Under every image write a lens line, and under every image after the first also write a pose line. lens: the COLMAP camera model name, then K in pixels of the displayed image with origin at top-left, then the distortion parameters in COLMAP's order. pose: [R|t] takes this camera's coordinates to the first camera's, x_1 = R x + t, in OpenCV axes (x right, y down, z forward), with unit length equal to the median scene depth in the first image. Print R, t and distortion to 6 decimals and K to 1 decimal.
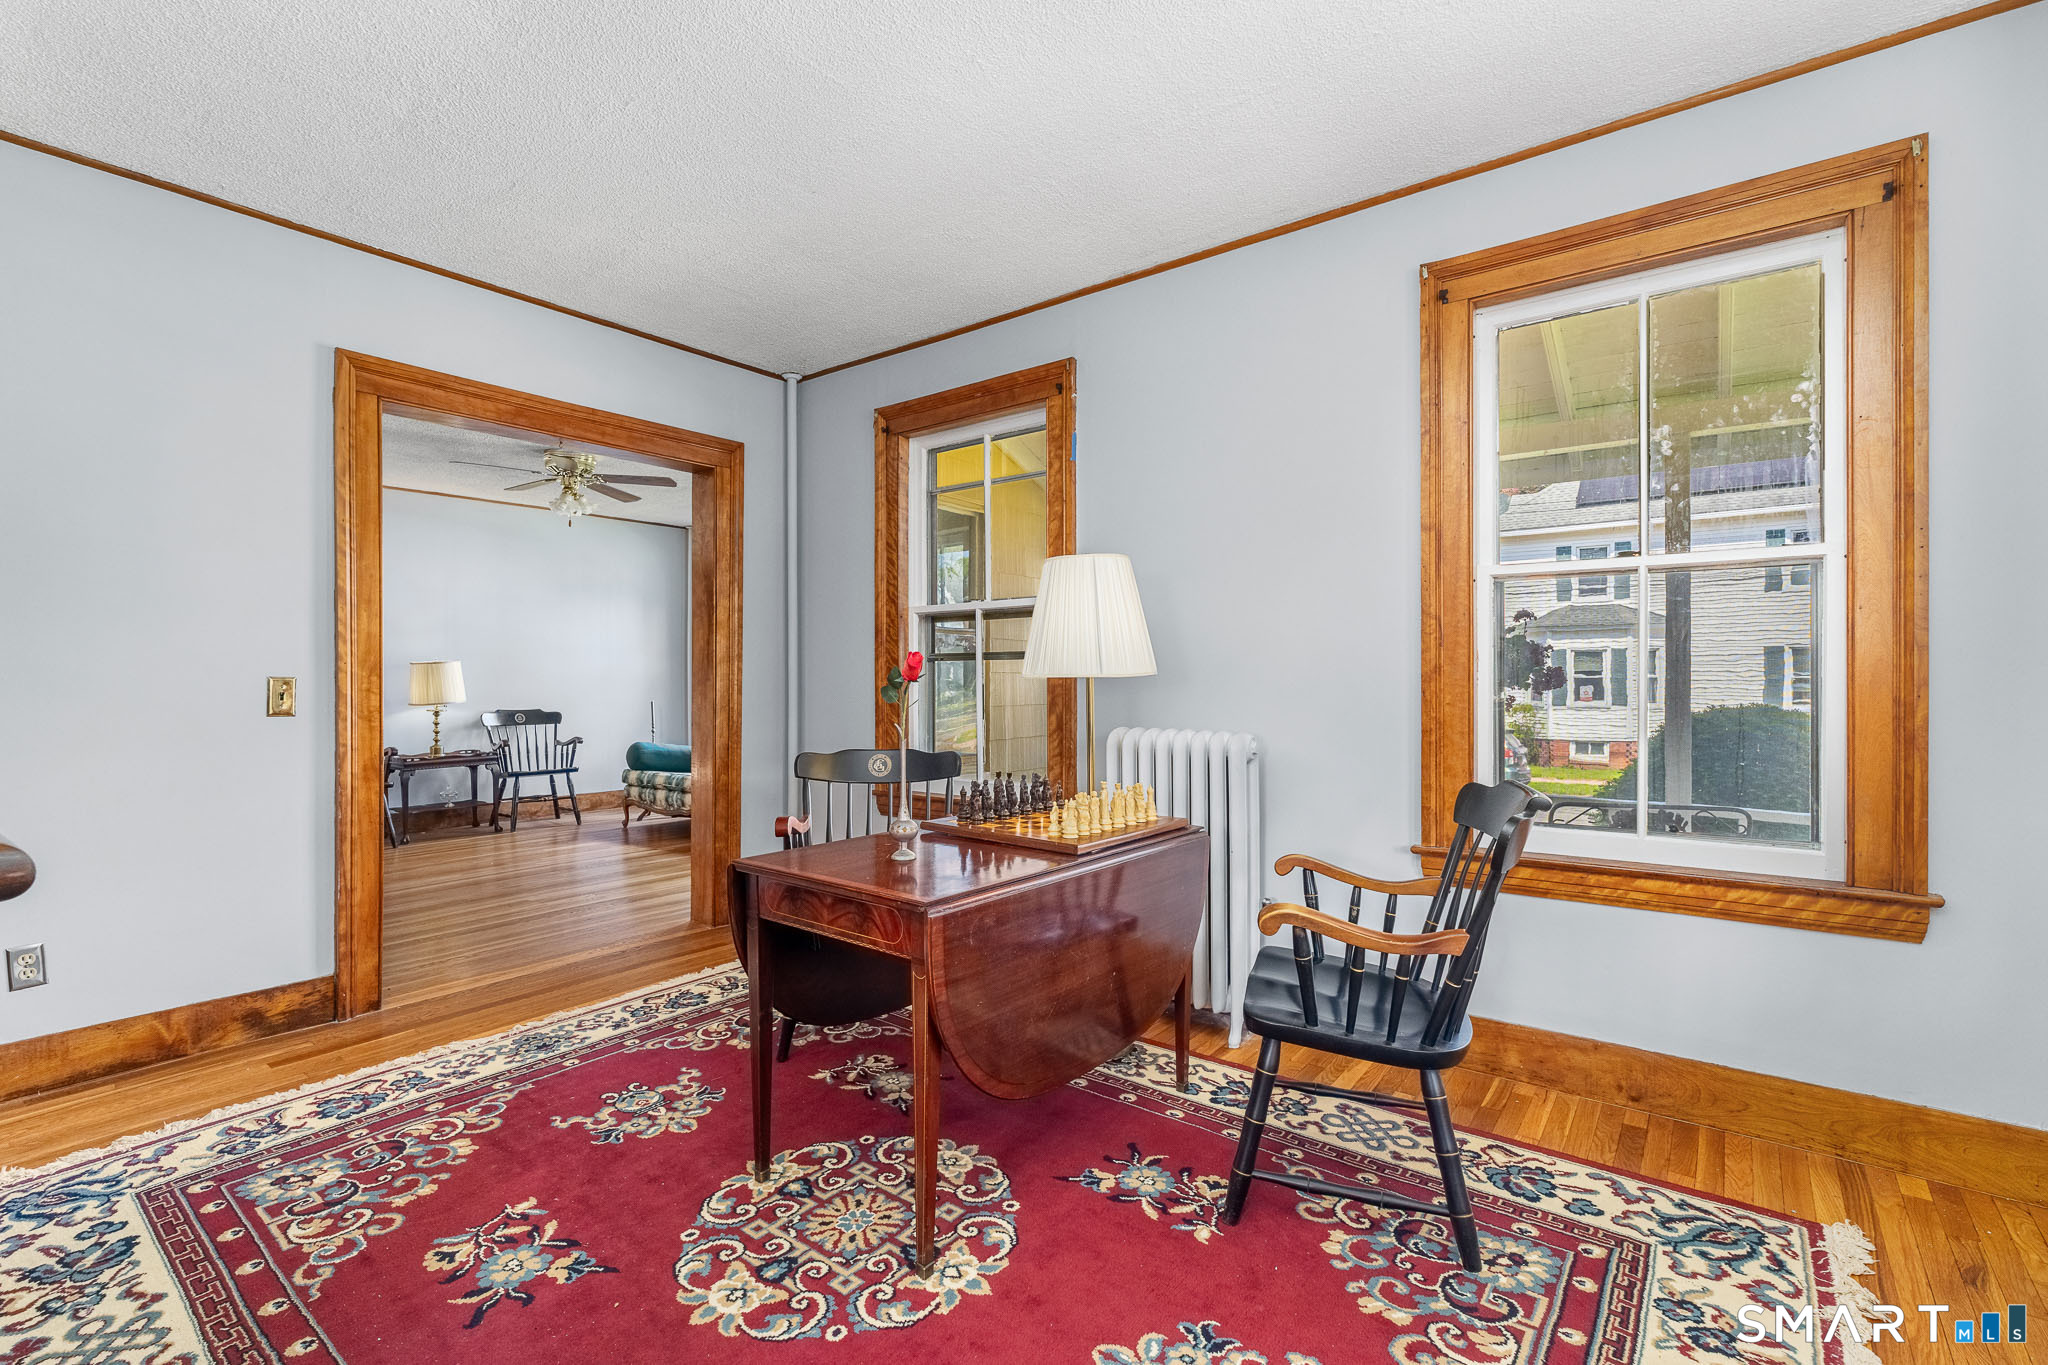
lens RADIAL K [[910.5, 0, 1026.5], [0, 910.5, 690.3], [0, 0, 1]] dist [-0.002359, -0.000761]
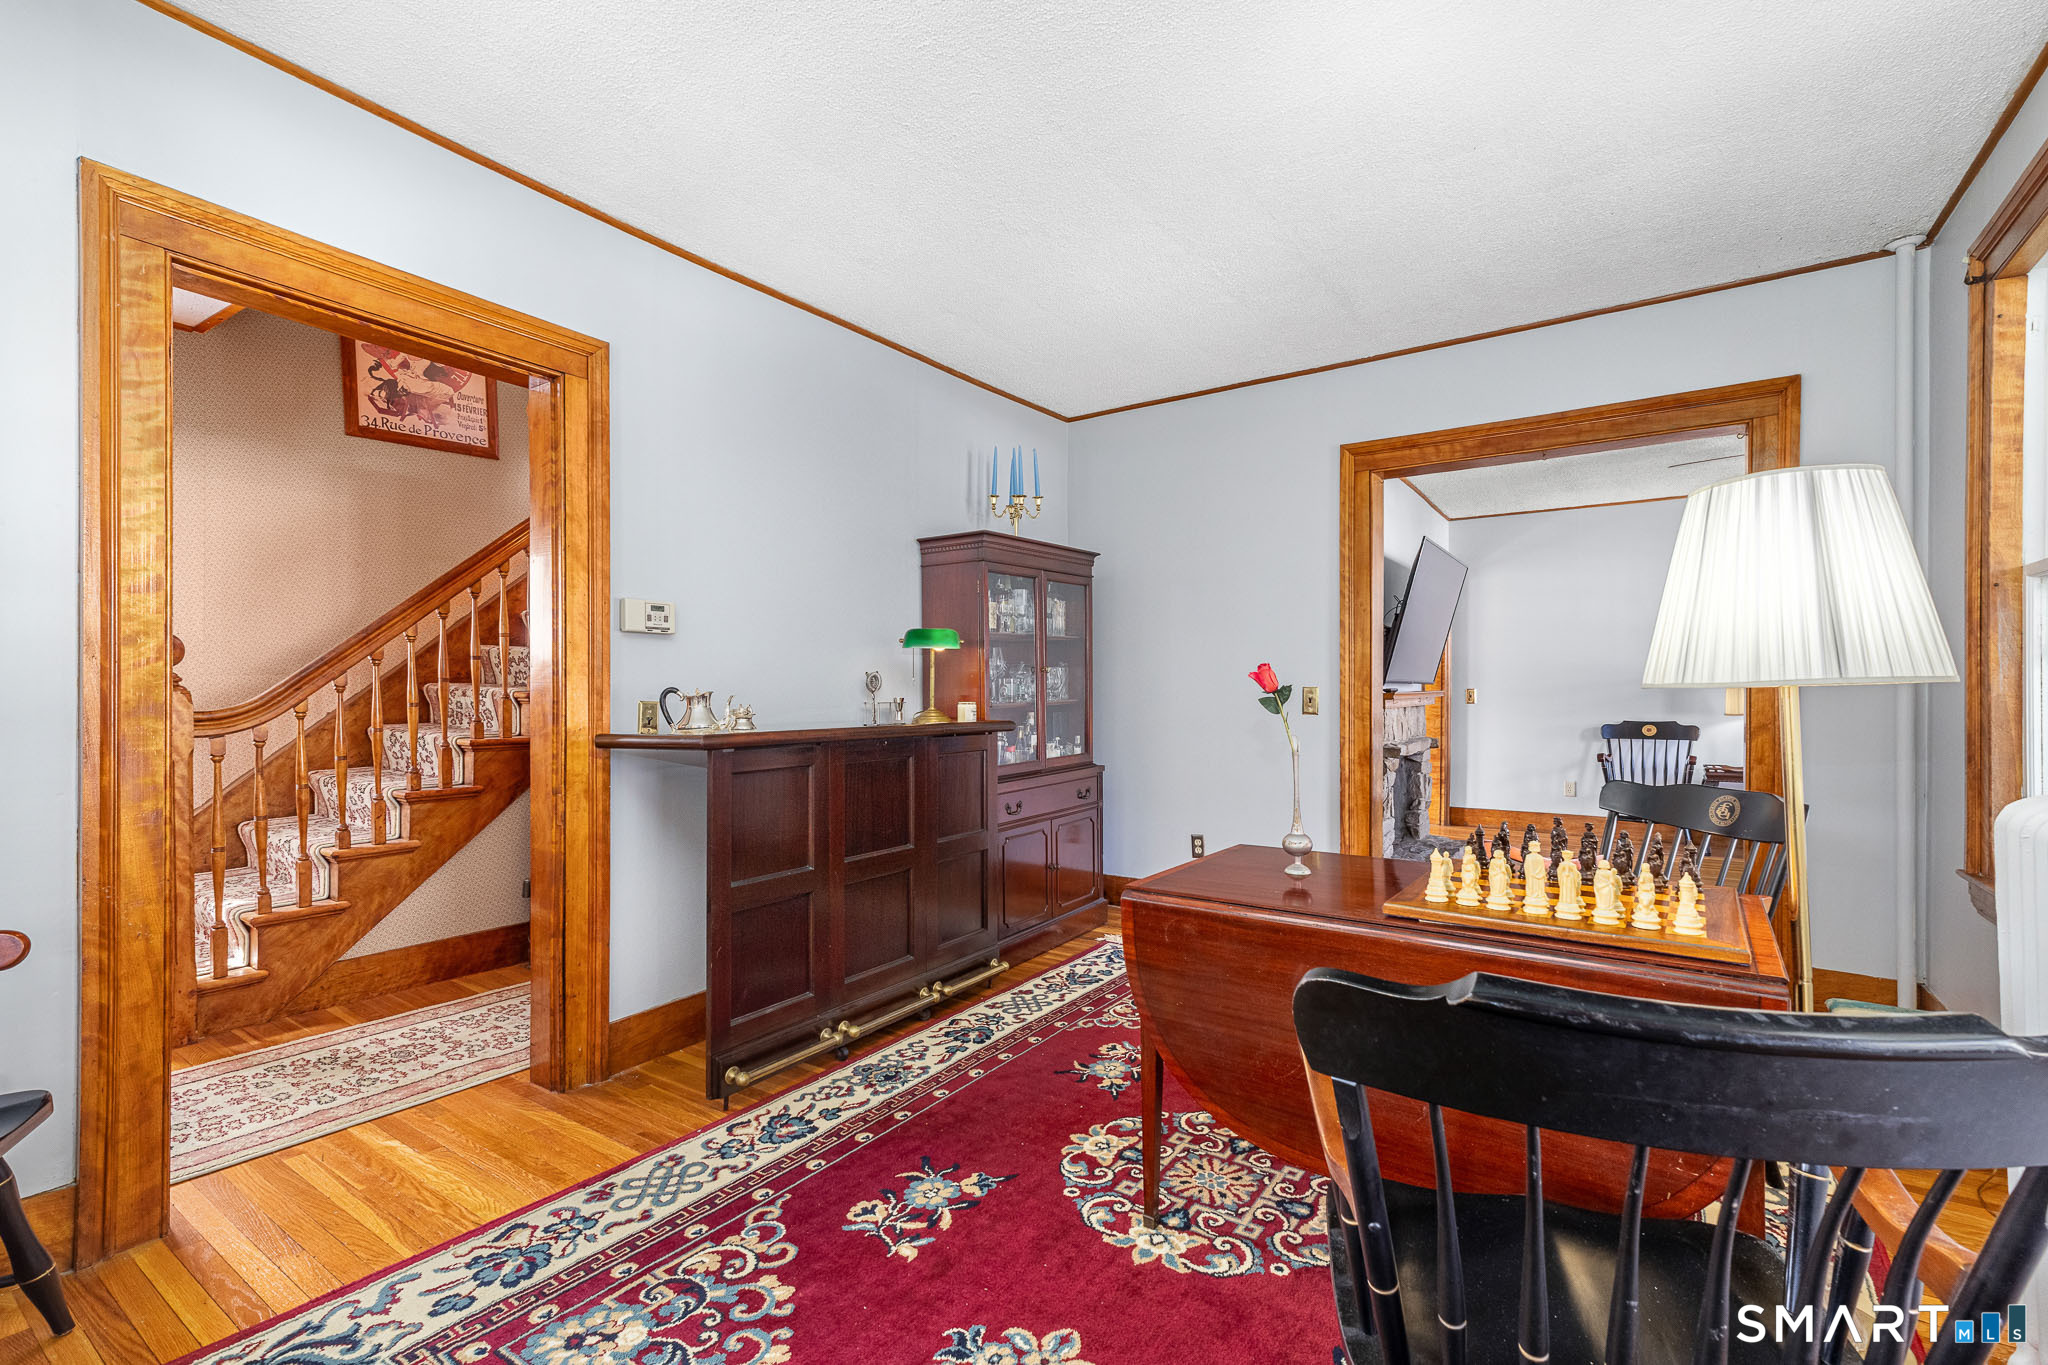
lens RADIAL K [[910.5, 0, 1026.5], [0, 910.5, 690.3], [0, 0, 1]] dist [-0.002359, -0.000761]
pose [[-0.081539, 0.010987, 0.996610, -1.106321], [0.009507, 0.999902, -0.010246, -0.006060], [-0.996625, 0.008639, -0.081635, 1.127979]]
